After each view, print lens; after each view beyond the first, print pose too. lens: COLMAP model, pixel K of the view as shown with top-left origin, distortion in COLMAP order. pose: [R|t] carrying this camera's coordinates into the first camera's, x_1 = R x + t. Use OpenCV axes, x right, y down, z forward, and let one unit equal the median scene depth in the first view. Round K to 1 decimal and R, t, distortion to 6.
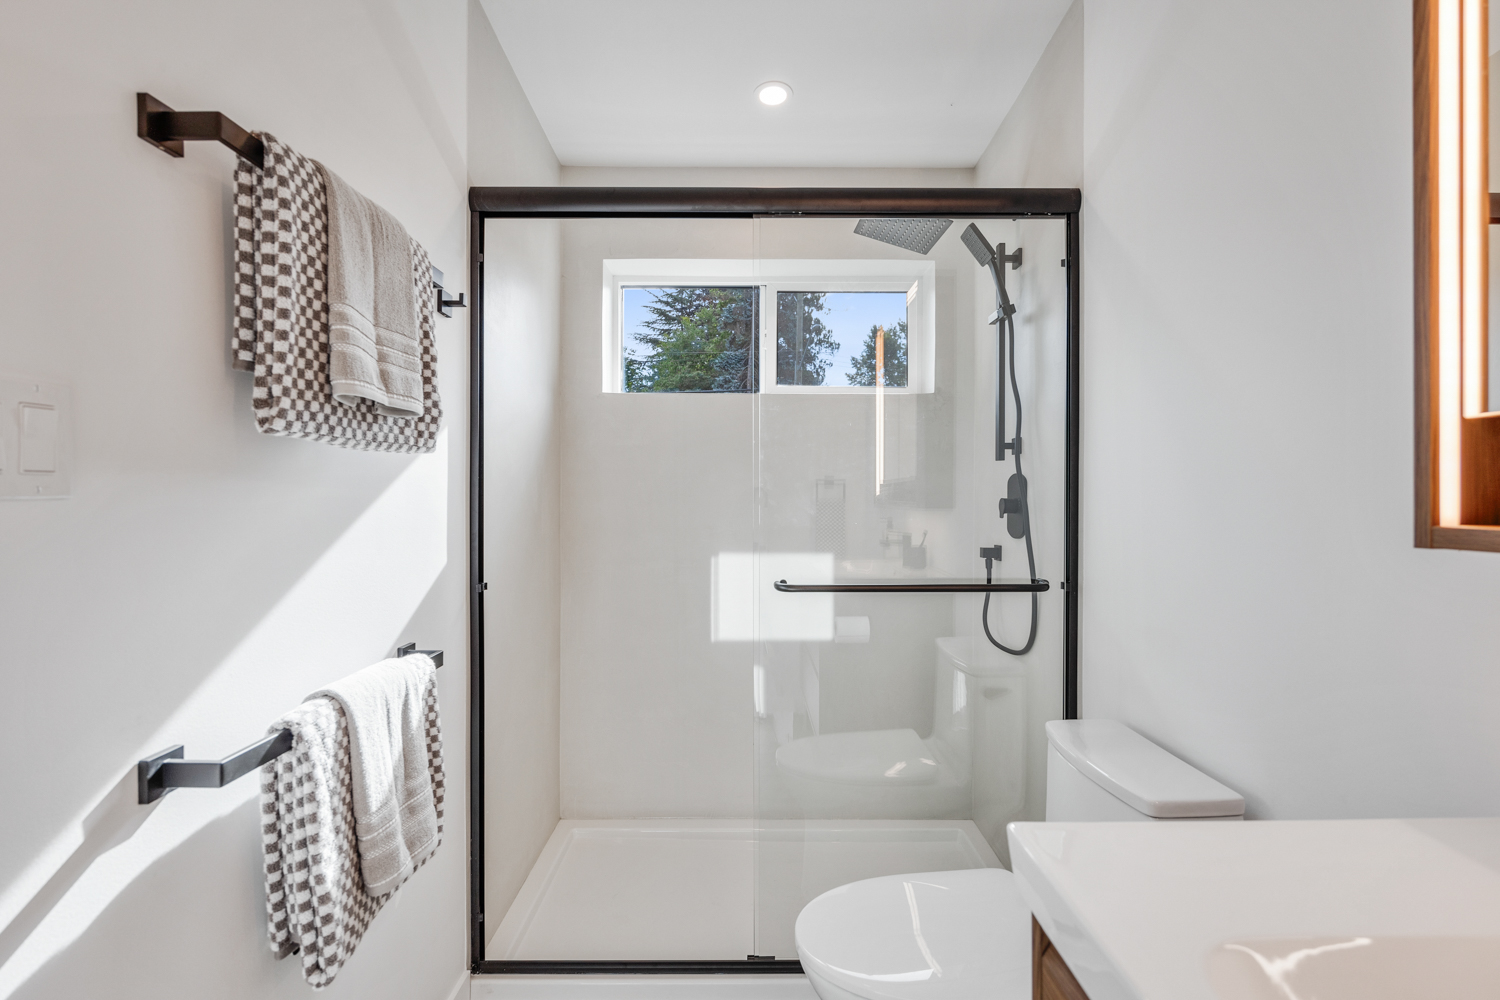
lens RADIAL K [[666.6, 0, 750.9], [0, 666.6, 505.7], [0, 0, 1]] dist [-0.010883, -0.000136]
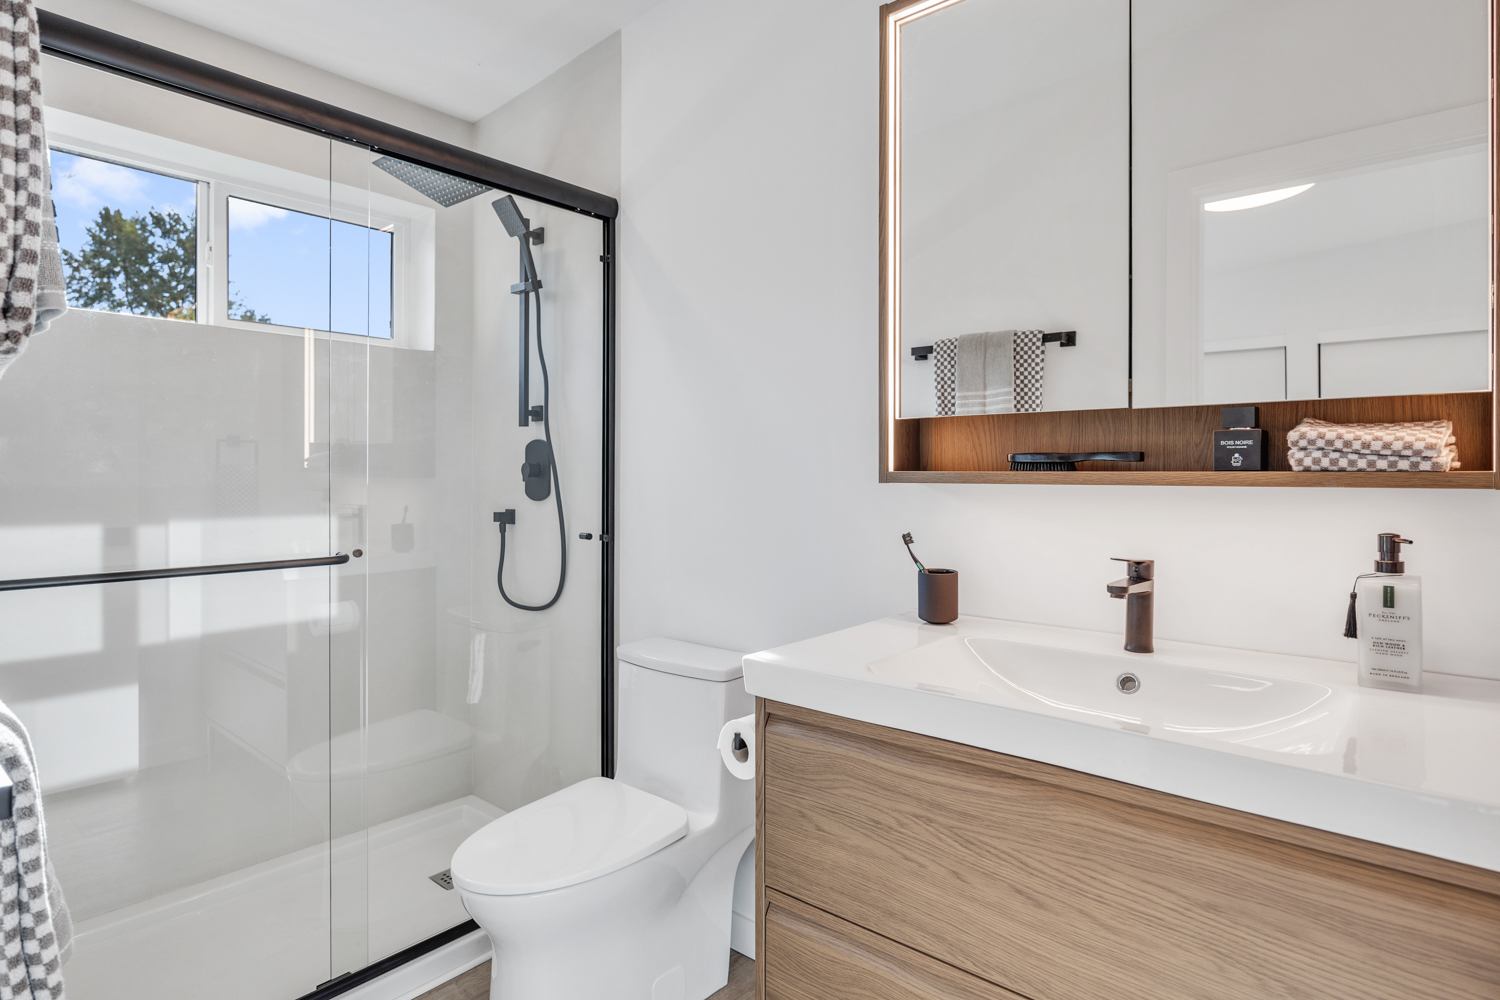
lens RADIAL K [[797.4, 0, 756.2], [0, 797.4, 483.8], [0, 0, 1]] dist [0.000044, -0.000009]
pose [[0.648578, -0.011525, 0.761061, -0.351962], [0.007482, 0.999934, 0.008766, 0.014469], [-0.761111, 0.000009, 0.648622, -0.092082]]
